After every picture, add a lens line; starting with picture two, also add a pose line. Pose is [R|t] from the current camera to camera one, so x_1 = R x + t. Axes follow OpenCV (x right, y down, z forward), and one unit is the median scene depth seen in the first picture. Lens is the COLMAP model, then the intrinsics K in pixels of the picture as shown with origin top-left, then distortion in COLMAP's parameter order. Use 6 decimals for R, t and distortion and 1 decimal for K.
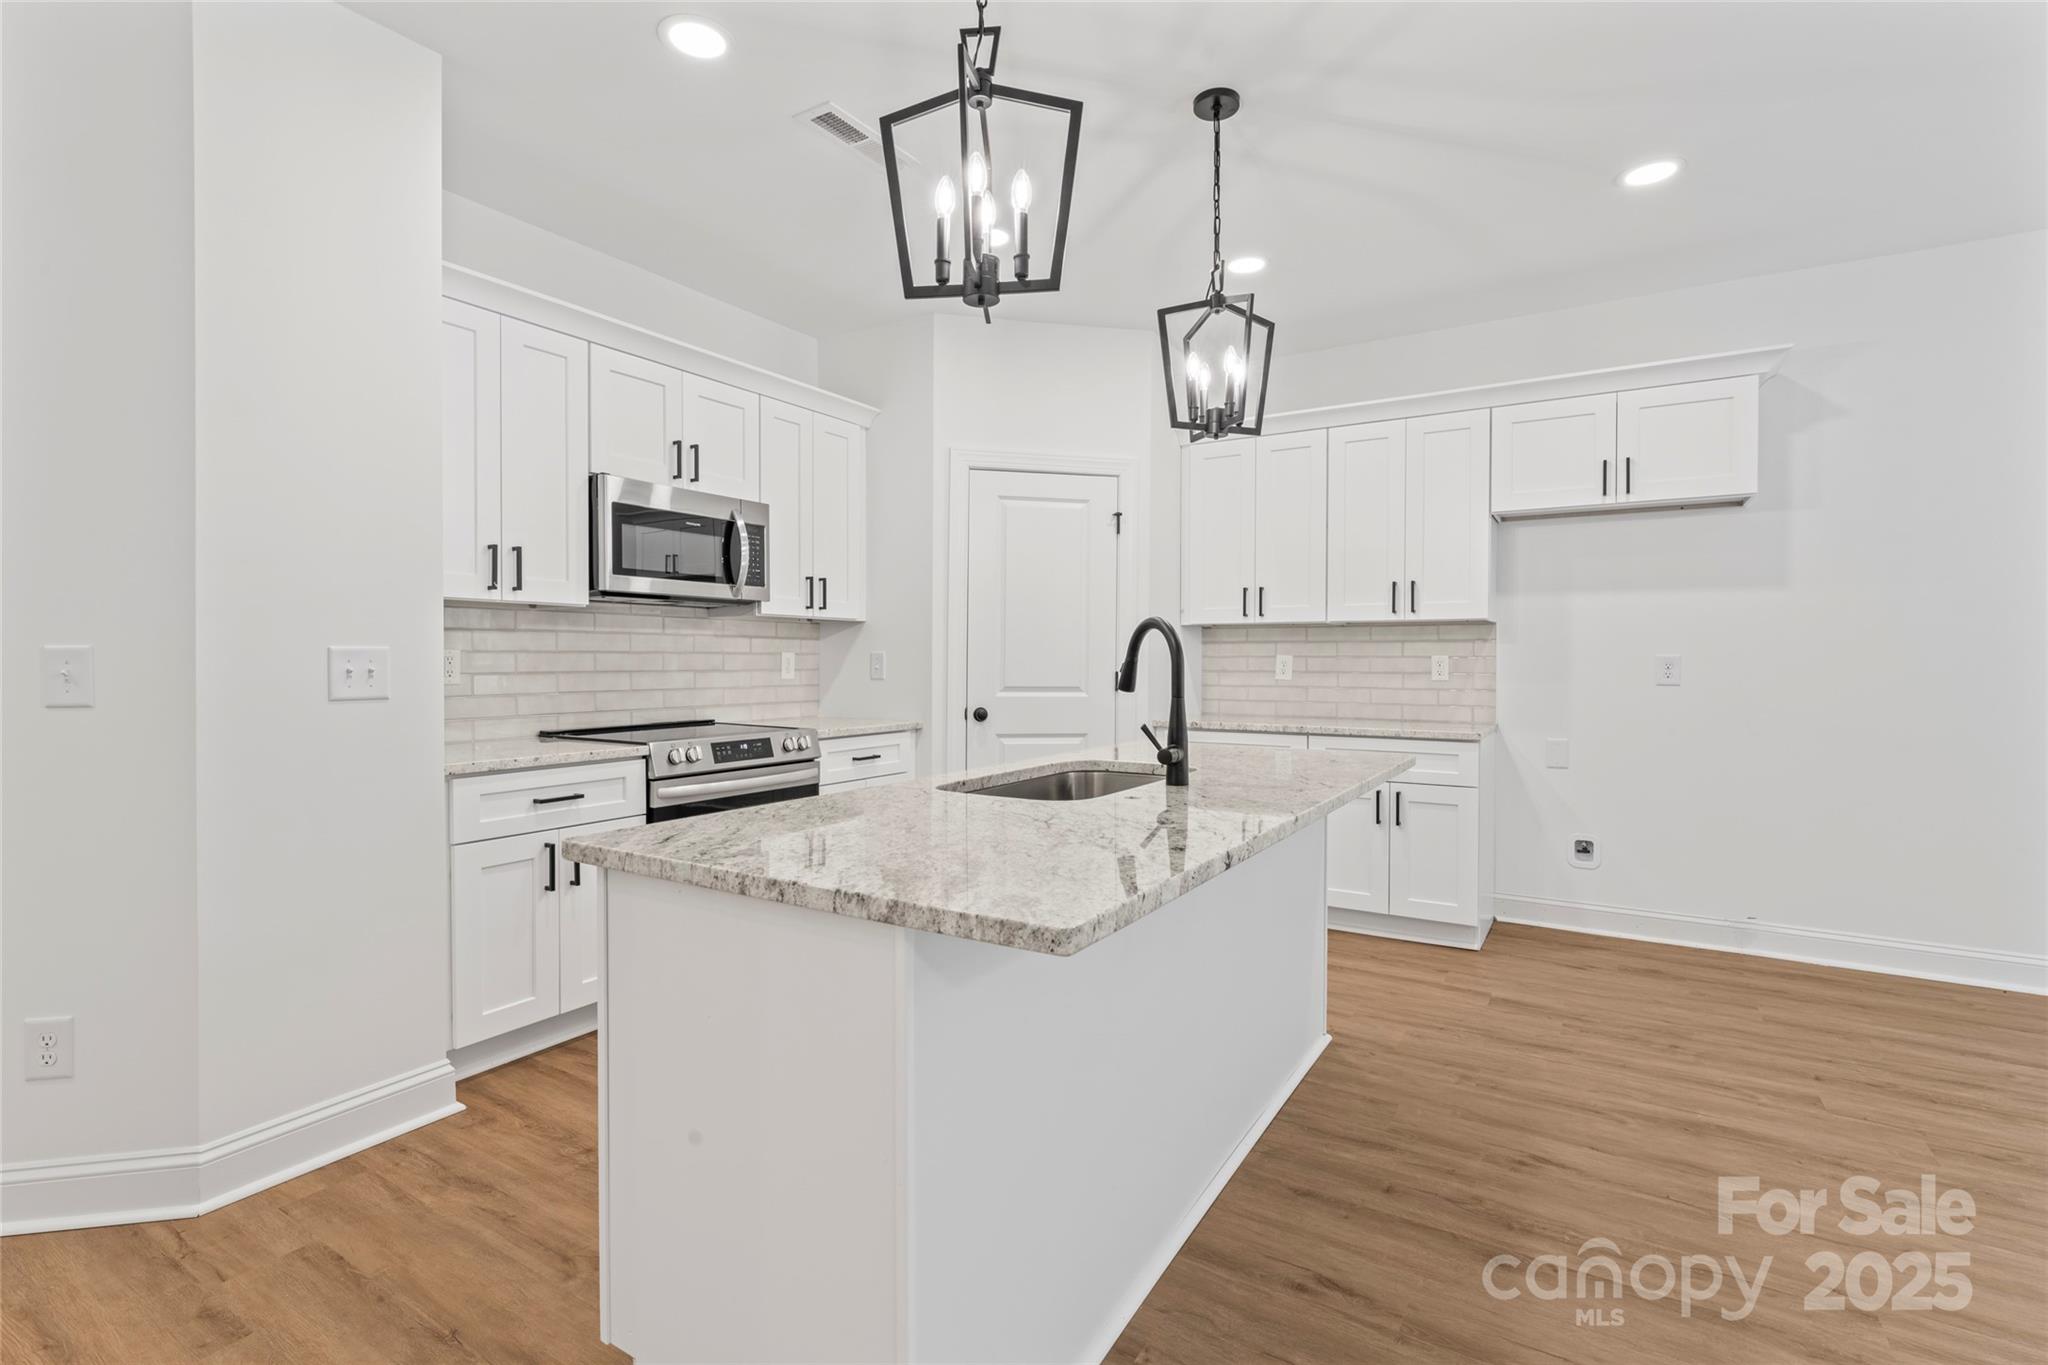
lens RADIAL K [[942.1, 0, 1013.8], [0, 942.1, 668.6], [0, 0, 1]] dist [0.006302, -0.002098]
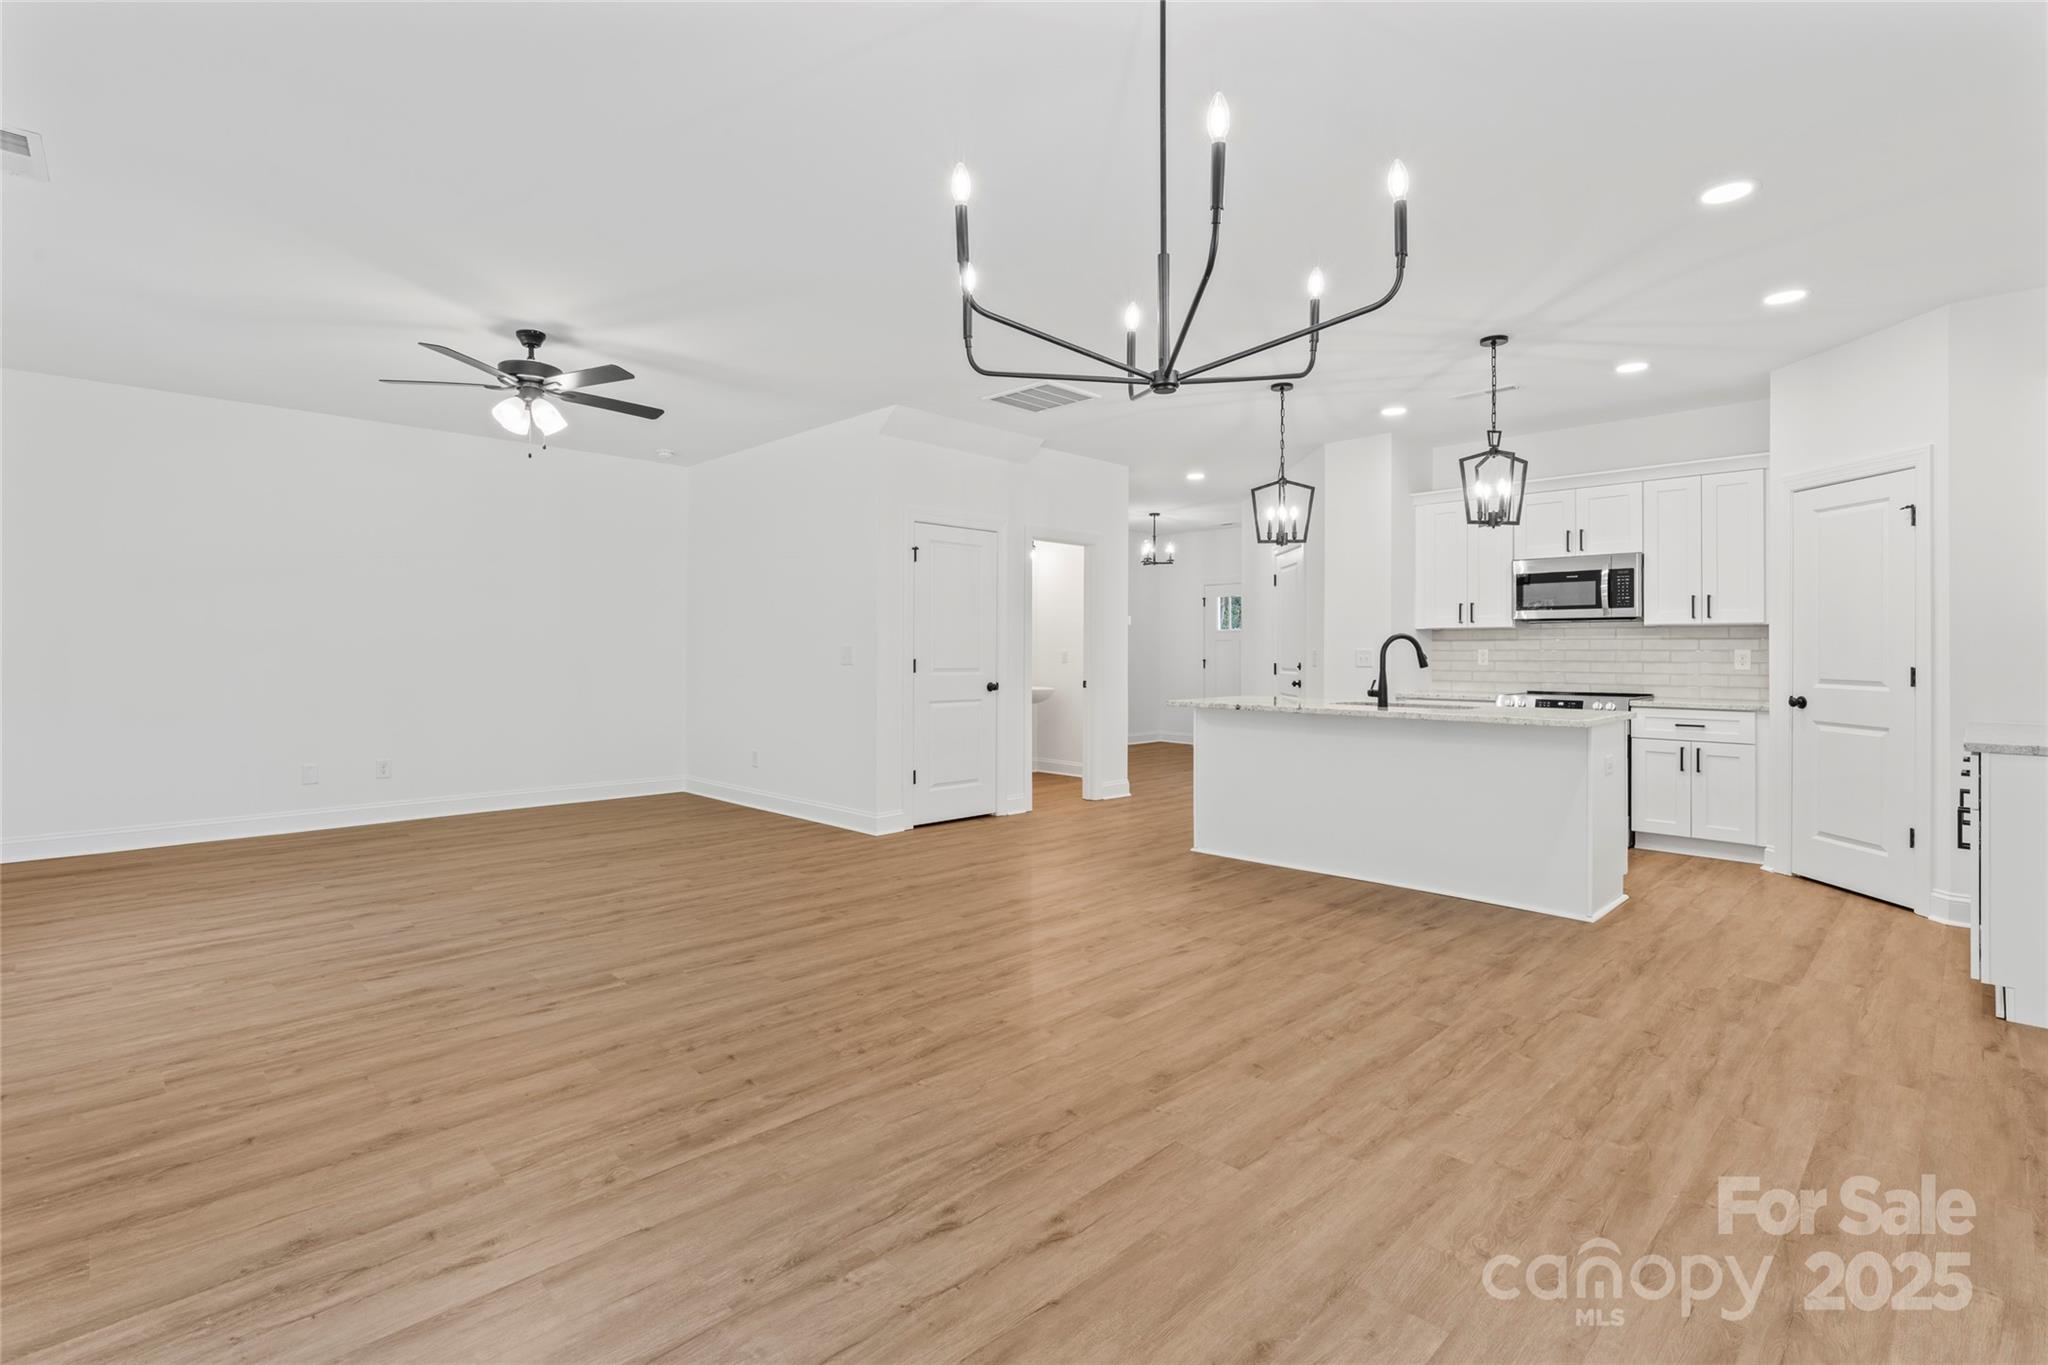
lens RADIAL K [[942.1, 0, 1017.5], [0, 942.1, 654.0], [0, 0, 1]] dist [0.006302, -0.002098]
pose [[-0.232883, -0.001796, -0.972503, 1.523418], [-0.014293, 0.999897, 0.001576, 0.001707], [0.972400, 0.014267, -0.232885, 0.389622]]
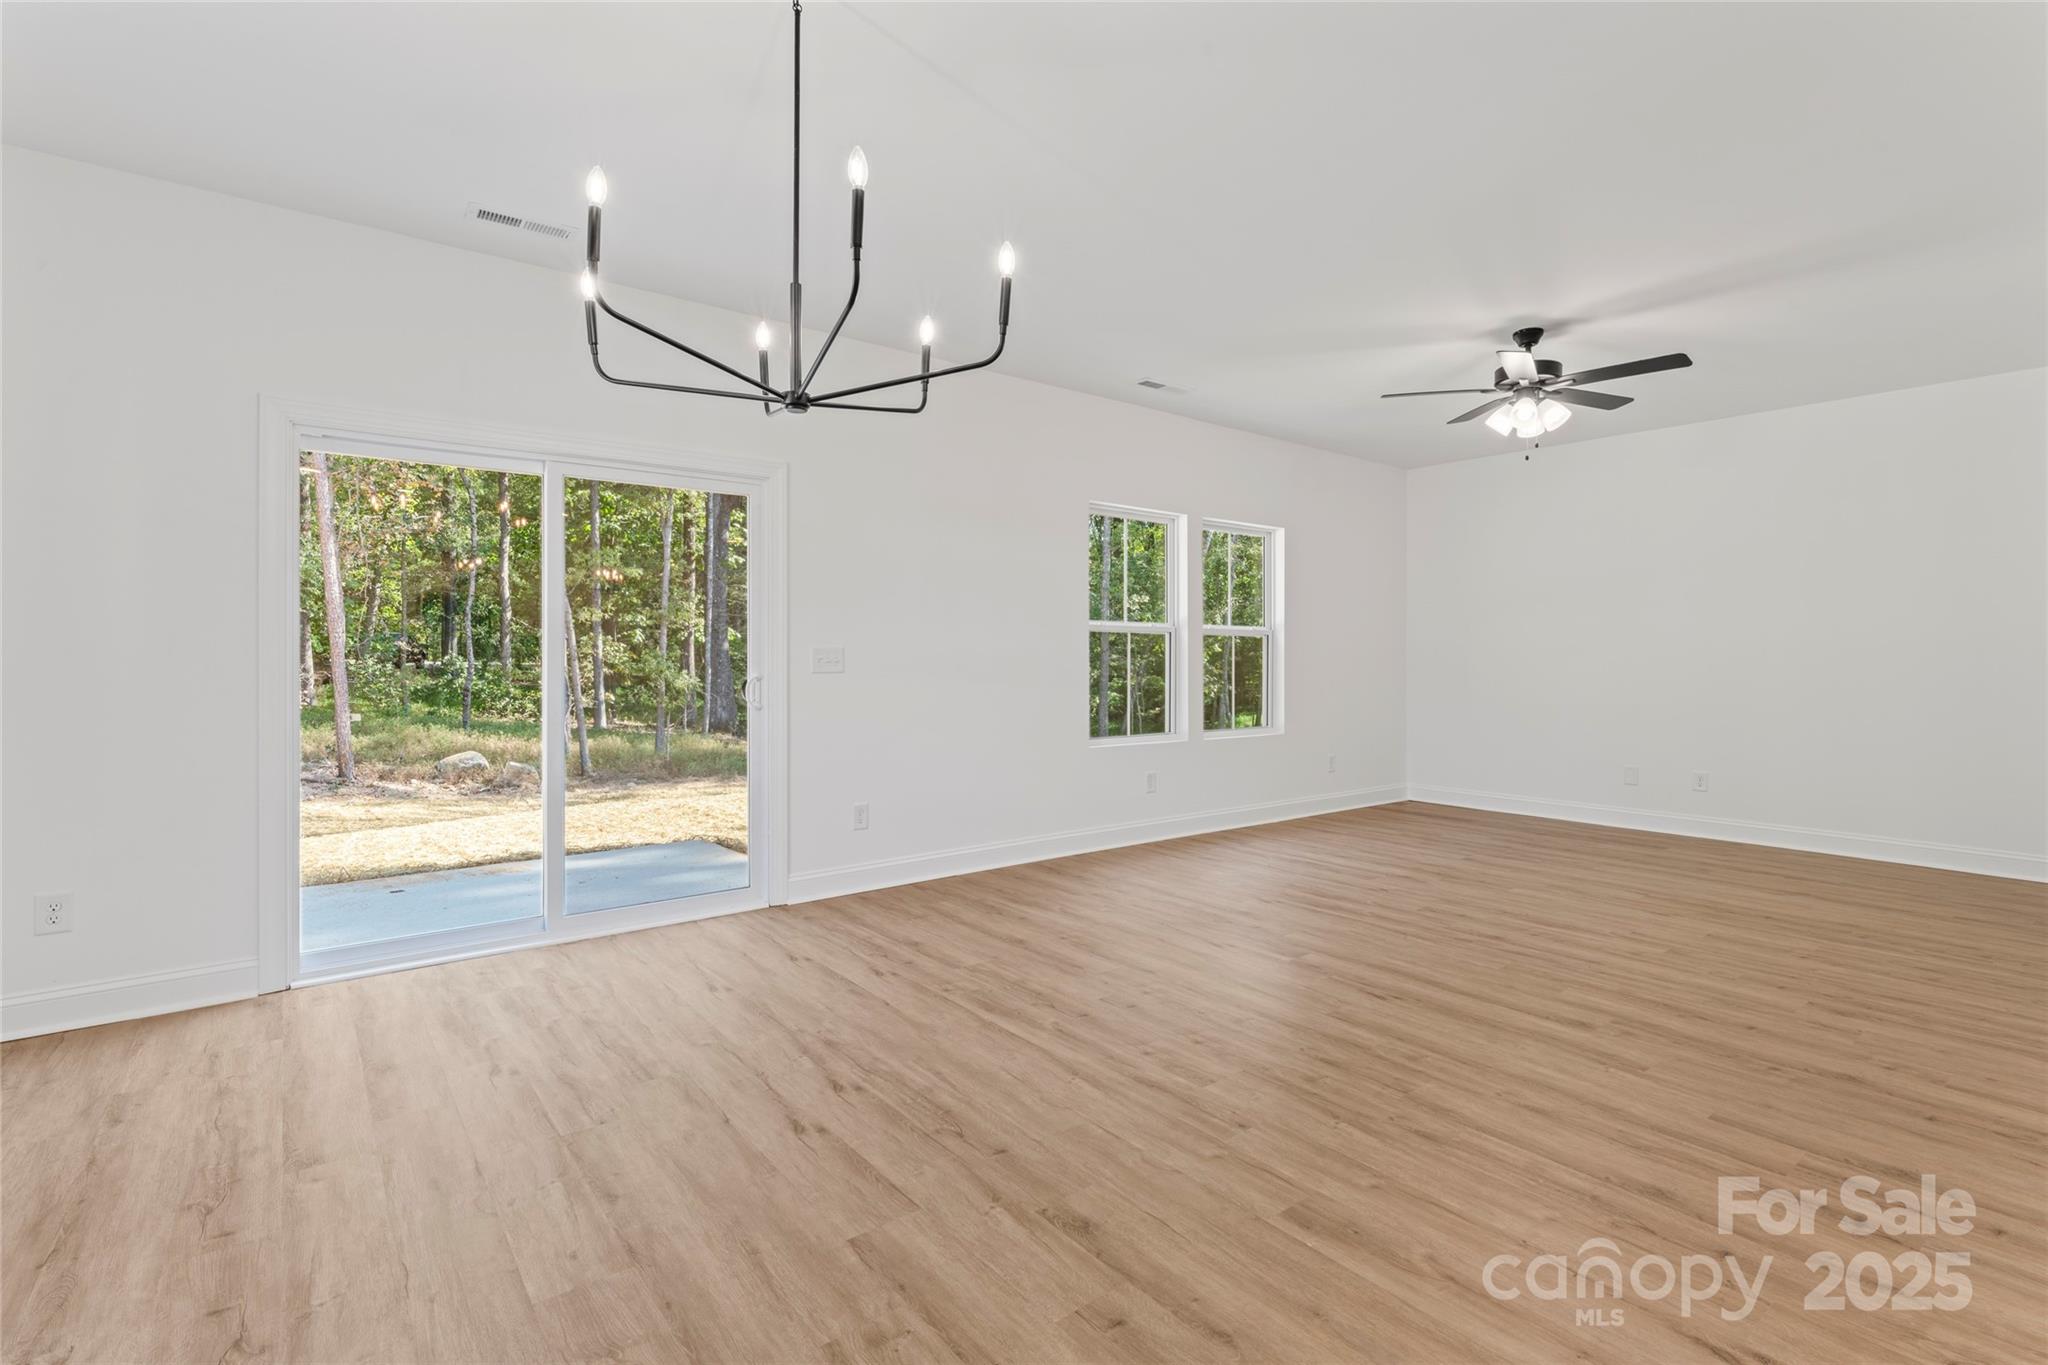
lens RADIAL K [[942.1, 0, 1018.0], [0, 942.1, 656.2], [0, 0, 1]] dist [0.006302, -0.002098]
pose [[-0.941985, -0.005898, 0.335602, 0.660726], [-0.002402, 0.999938, 0.010834, -0.004818], [-0.335645, 0.009399, -0.941941, 0.844483]]
